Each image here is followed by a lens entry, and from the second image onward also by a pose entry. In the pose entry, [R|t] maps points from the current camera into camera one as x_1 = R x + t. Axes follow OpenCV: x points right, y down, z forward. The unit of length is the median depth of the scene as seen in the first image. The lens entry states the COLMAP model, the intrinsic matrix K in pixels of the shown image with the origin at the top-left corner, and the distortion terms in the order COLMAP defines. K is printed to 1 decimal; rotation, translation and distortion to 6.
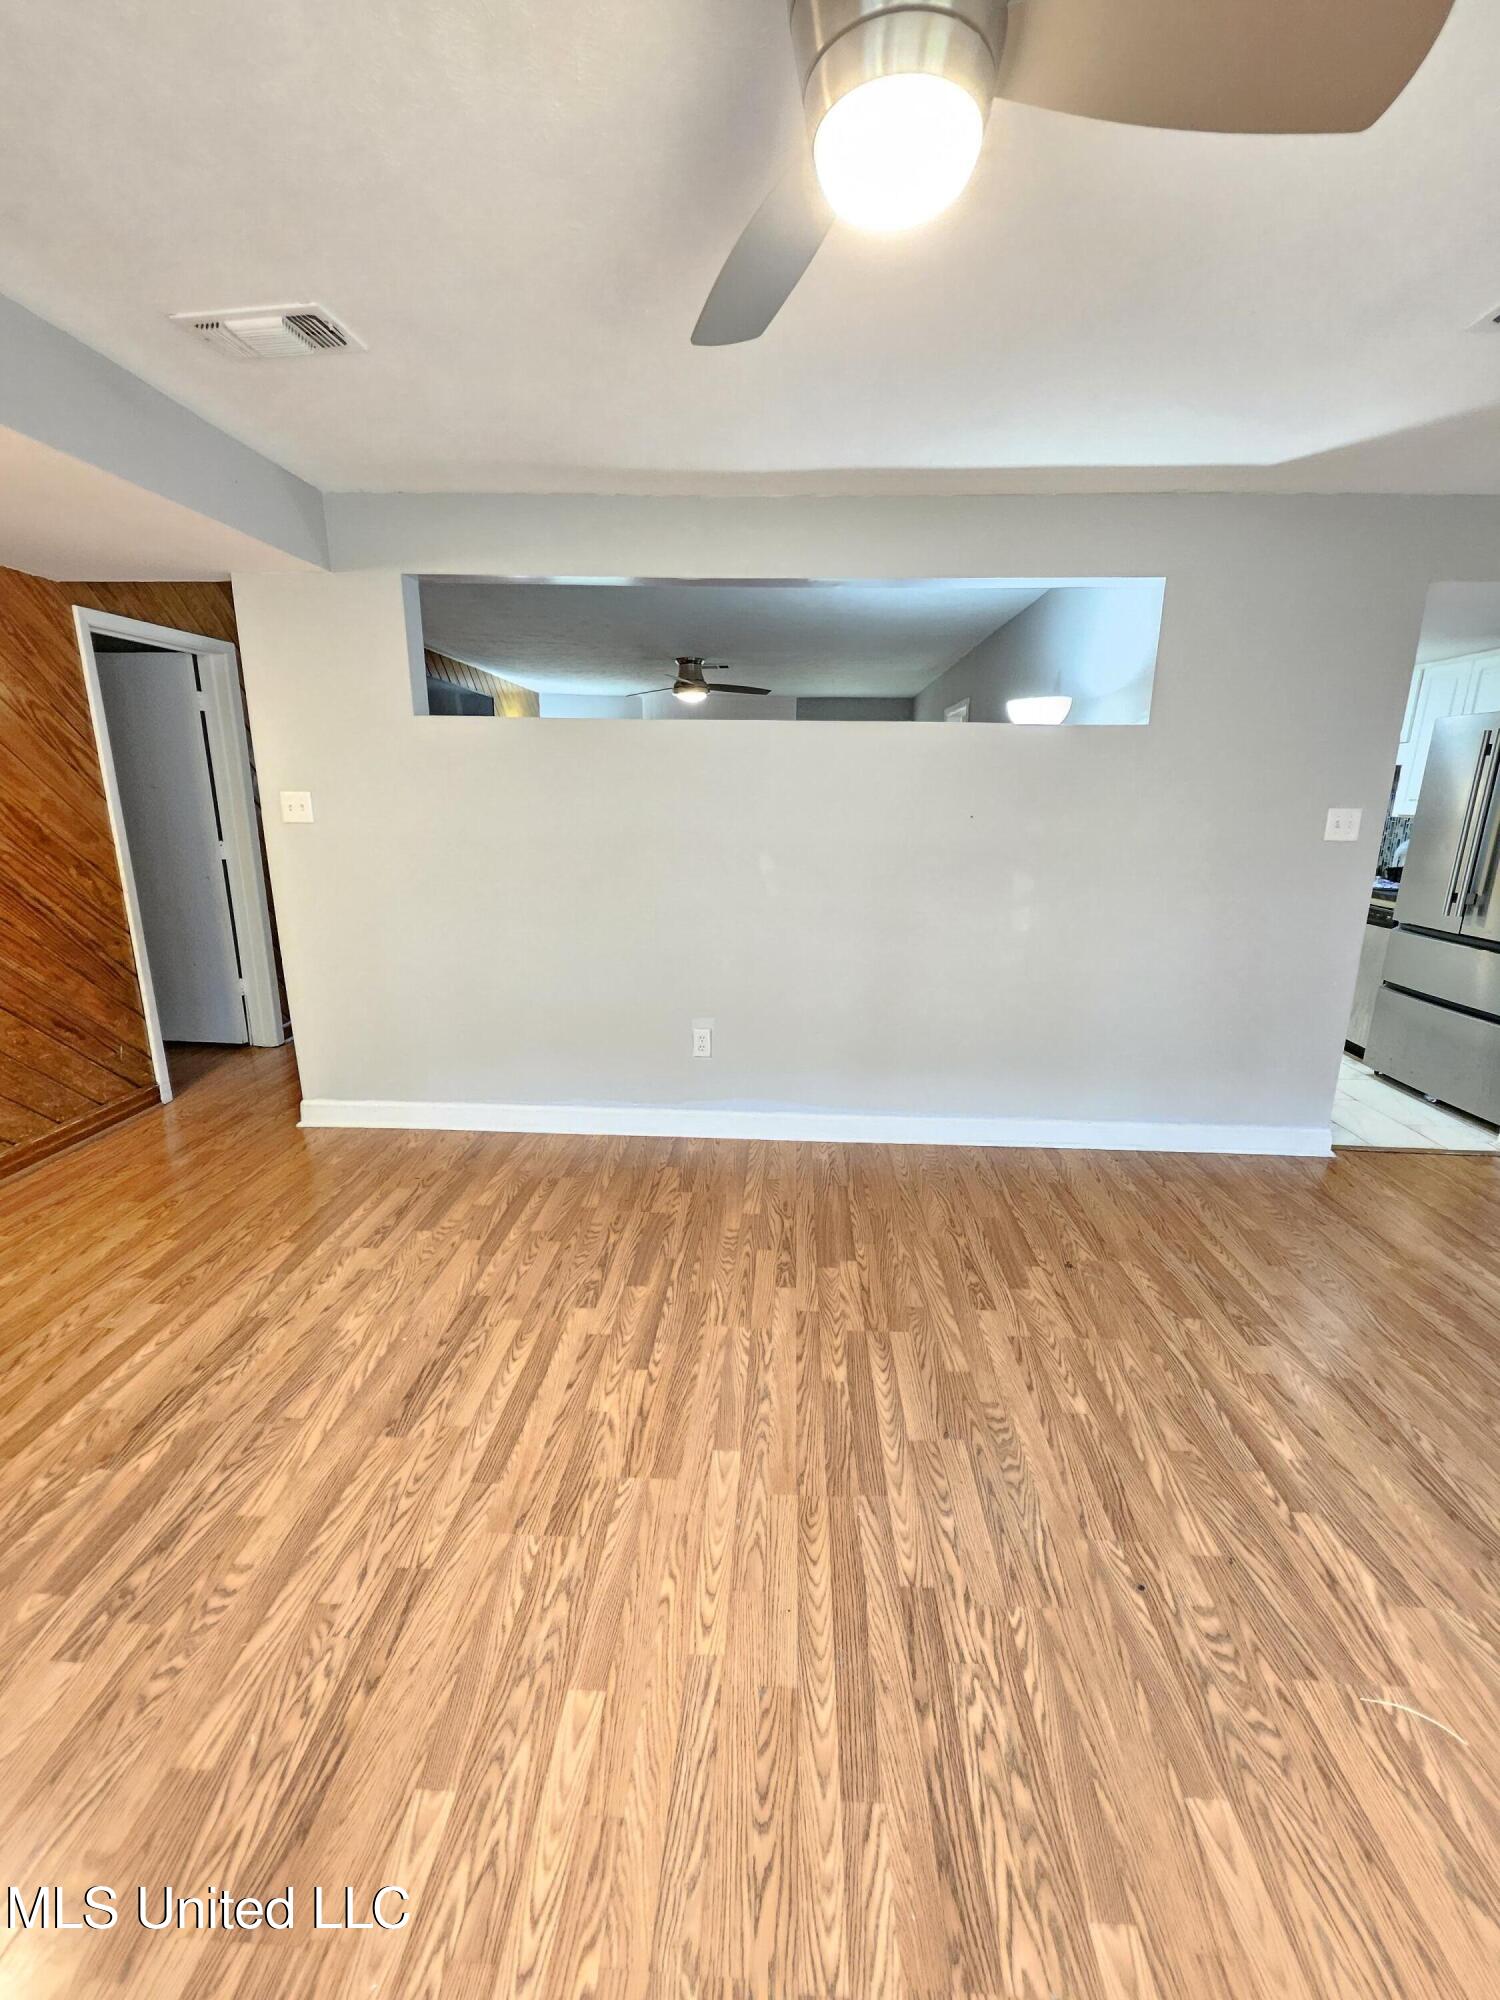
lens RADIAL K [[783.5, 0, 762.8], [0, 783.5, 972.7], [0, 0, 1]] dist [0.005485, -0.002619]
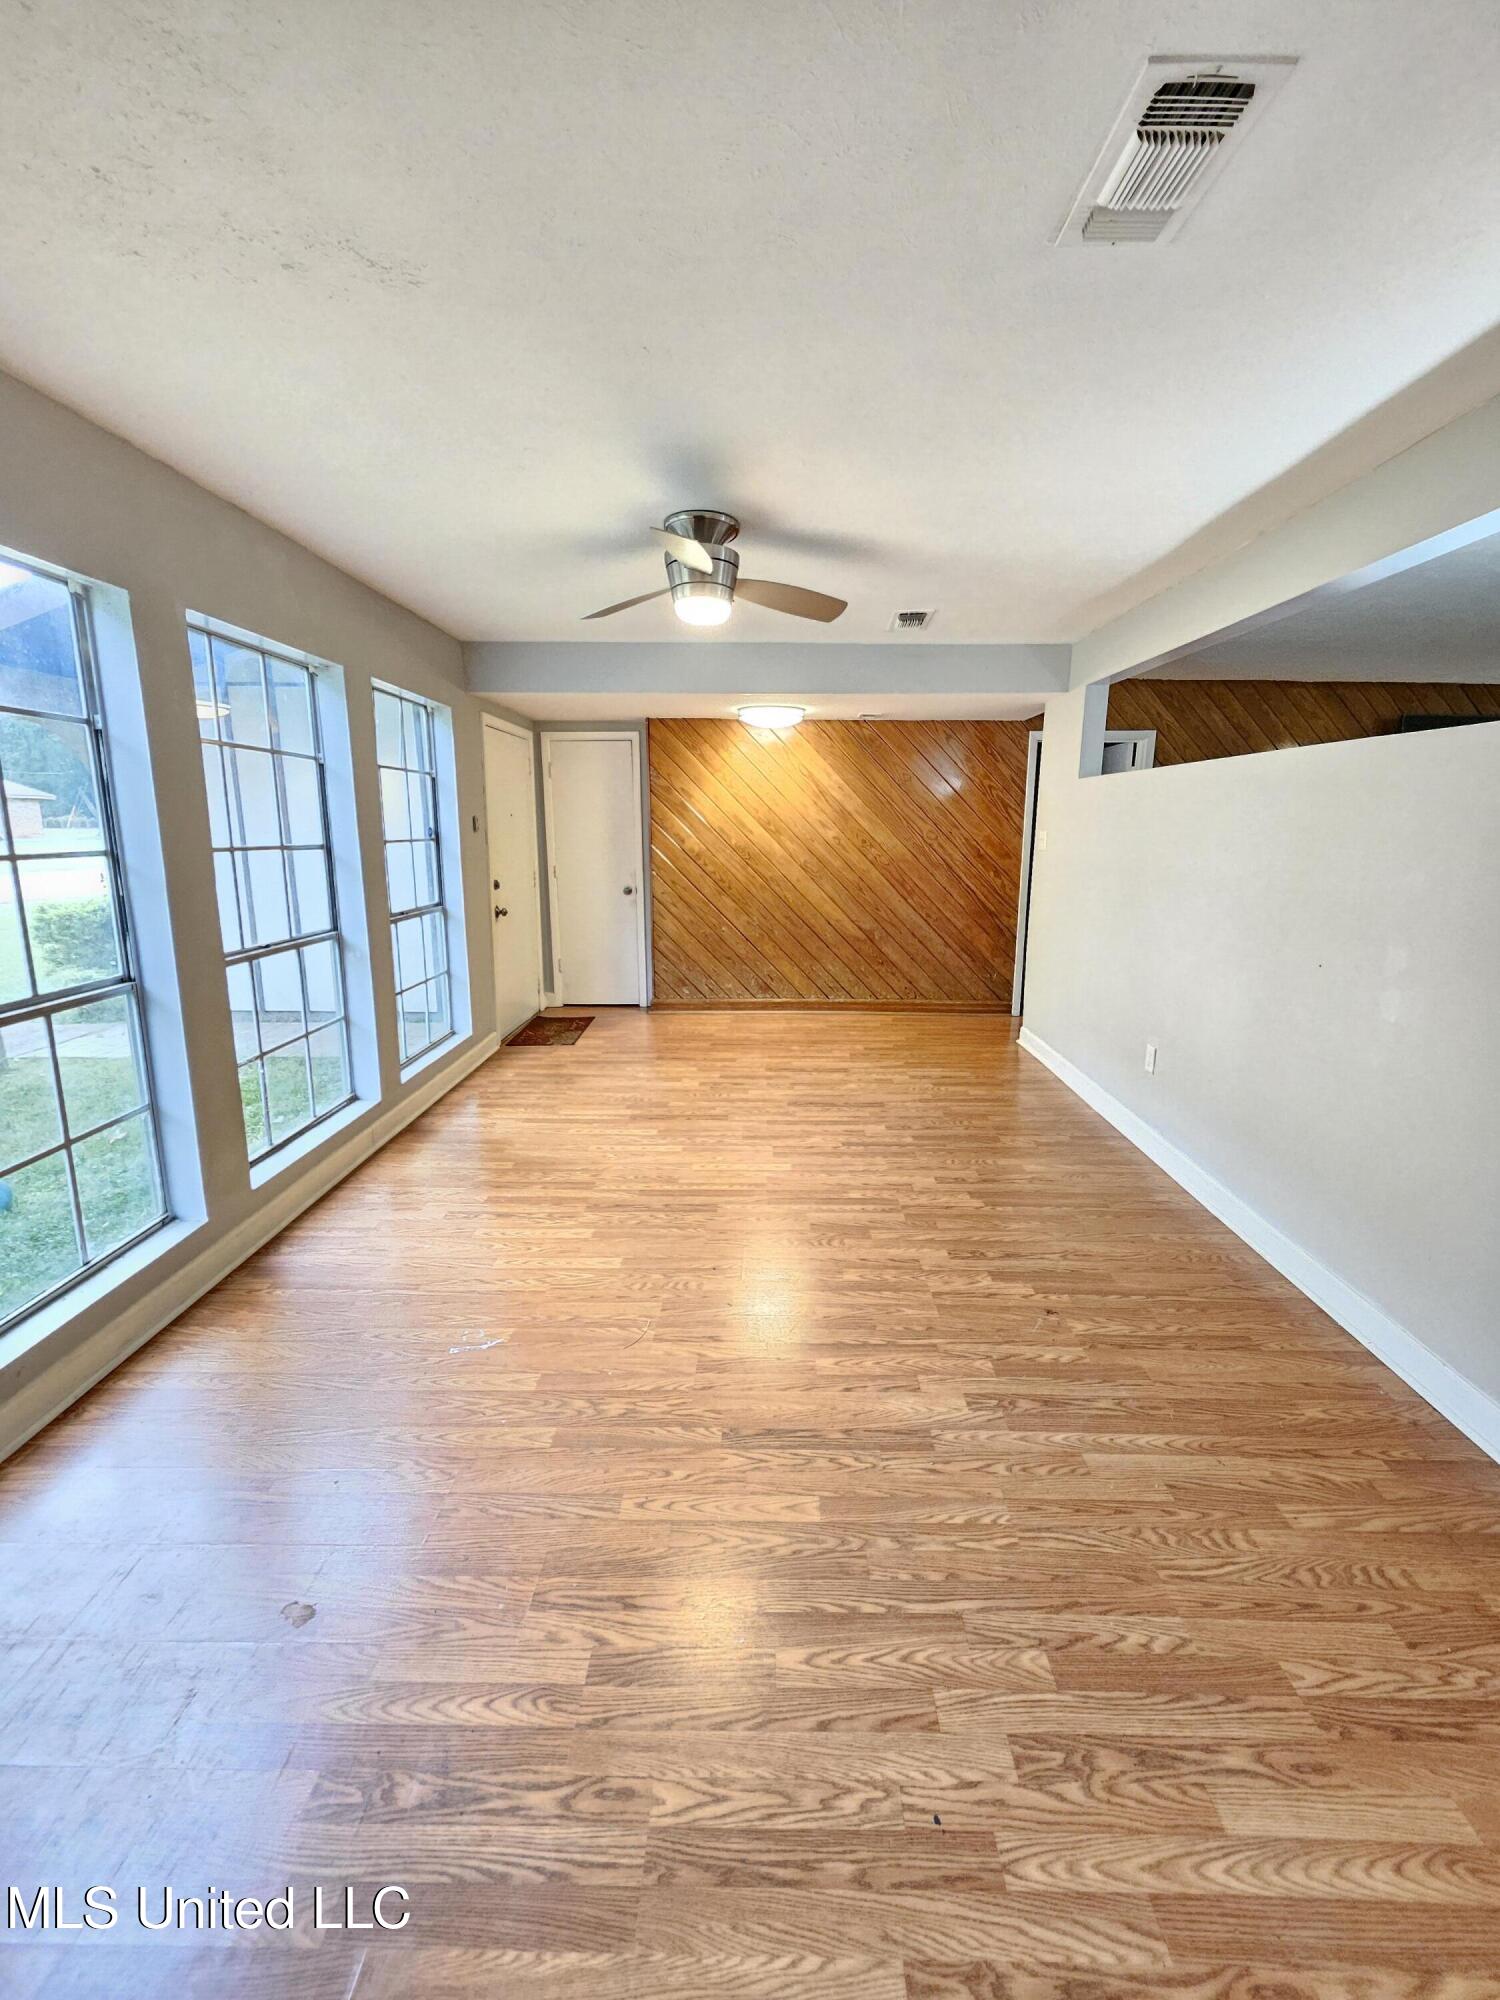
lens RADIAL K [[783.5, 0, 762.8], [0, 783.5, 972.7], [0, 0, 1]] dist [0.005485, -0.002619]
pose [[0.032579, 0.175170, -0.983999, 1.419106], [-0.238458, 0.957453, 0.162549, -0.110162], [0.970606, 0.229347, 0.072963, 0.558285]]
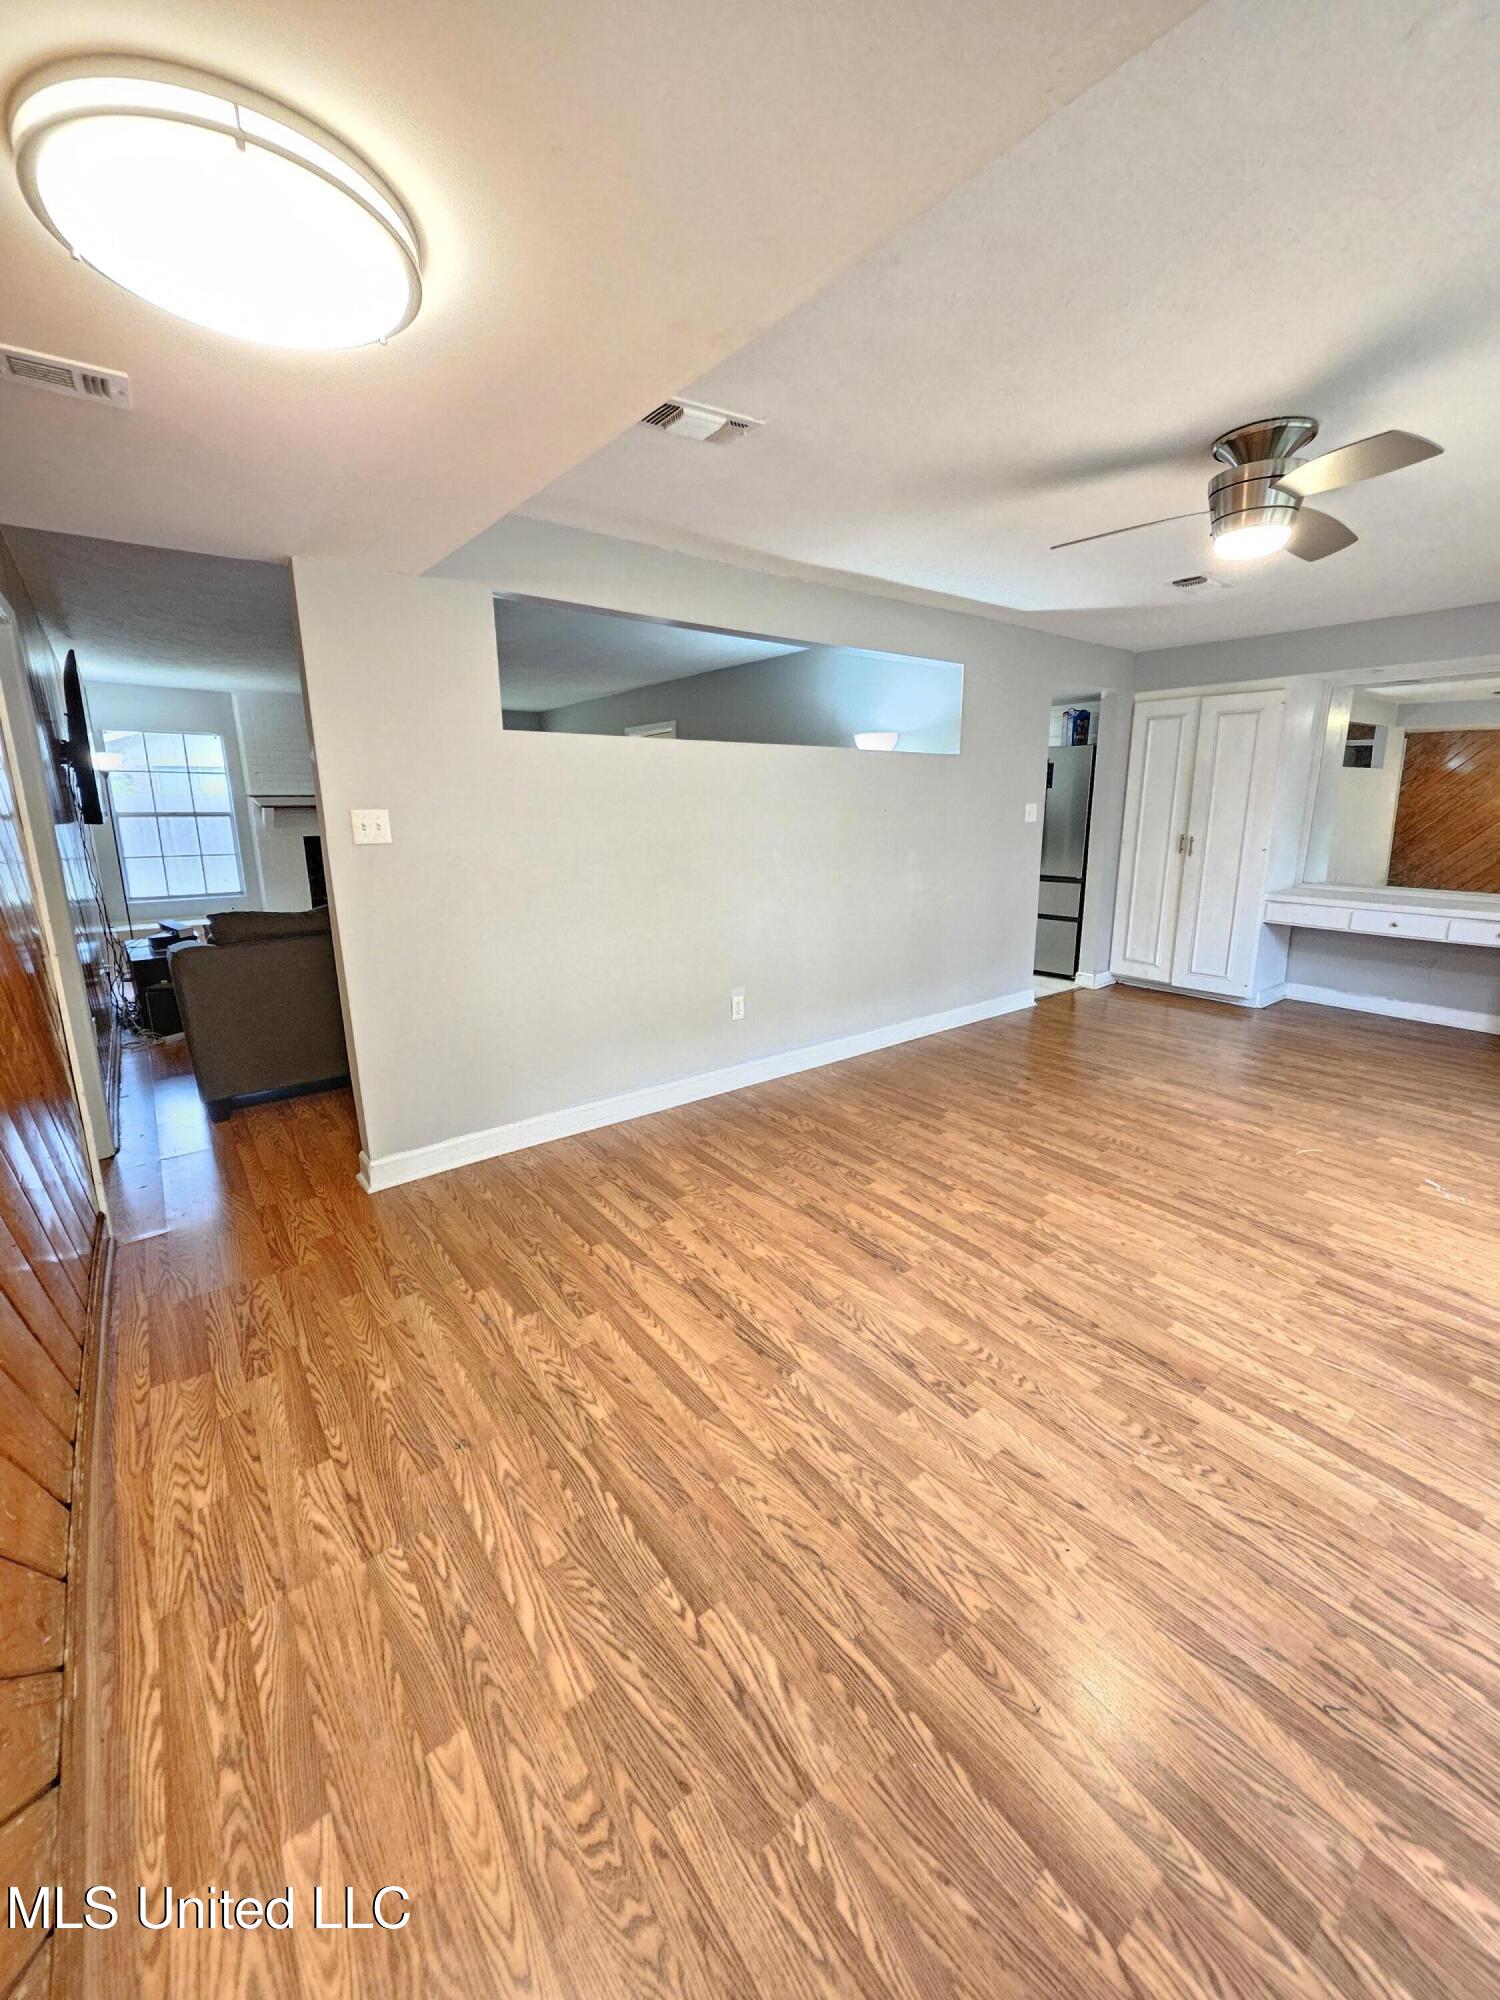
lens RADIAL K [[783.5, 0, 762.8], [0, 783.5, 972.7], [0, 0, 1]] dist [0.005485, -0.002619]
pose [[0.761488, -0.156150, 0.629089, -1.192469], [0.163708, 0.985415, 0.046434, -0.021406], [-0.627165, 0.067629, 0.775945, 0.052676]]
